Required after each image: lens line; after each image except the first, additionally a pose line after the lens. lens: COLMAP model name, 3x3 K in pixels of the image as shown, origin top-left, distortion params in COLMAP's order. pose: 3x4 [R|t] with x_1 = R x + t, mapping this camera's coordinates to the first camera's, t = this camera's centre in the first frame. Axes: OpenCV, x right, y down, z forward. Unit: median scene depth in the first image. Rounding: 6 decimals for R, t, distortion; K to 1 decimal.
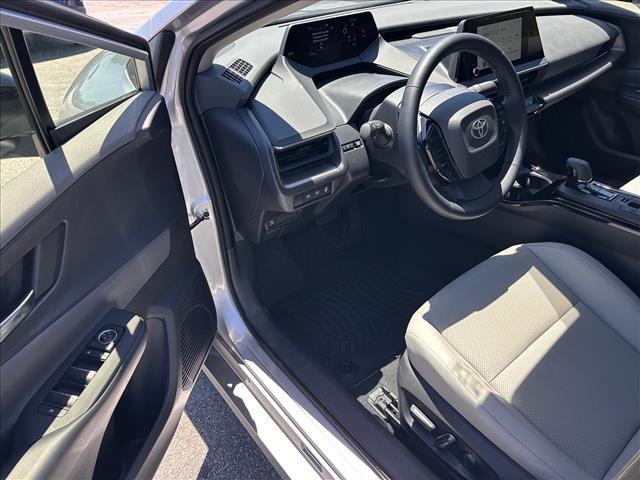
lens RADIAL K [[444.0, 0, 320.0], [0, 444.0, 240.0], [0, 0, 1]] dist [0.062256, 0.000655]
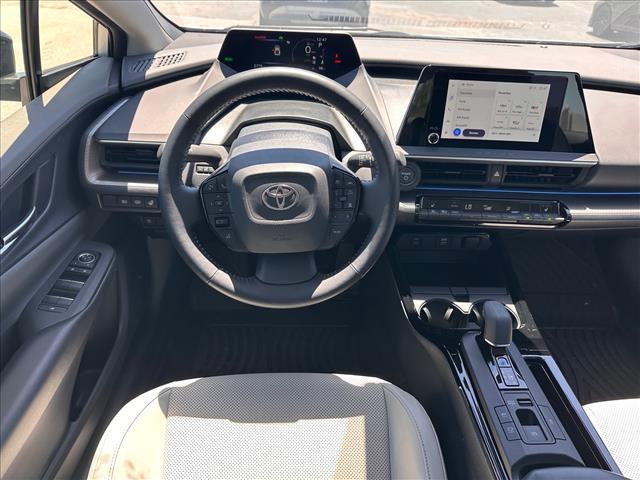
lens RADIAL K [[444.0, 0, 320.0], [0, 444.0, 240.0], [0, 0, 1]] dist [0.062256, 0.000655]
pose [[0.779497, 0.392886, -0.487878, 0.646676], [-0.404543, 0.910392, 0.086784, -0.222361], [0.478256, 0.129719, 0.868587, 0.320948]]
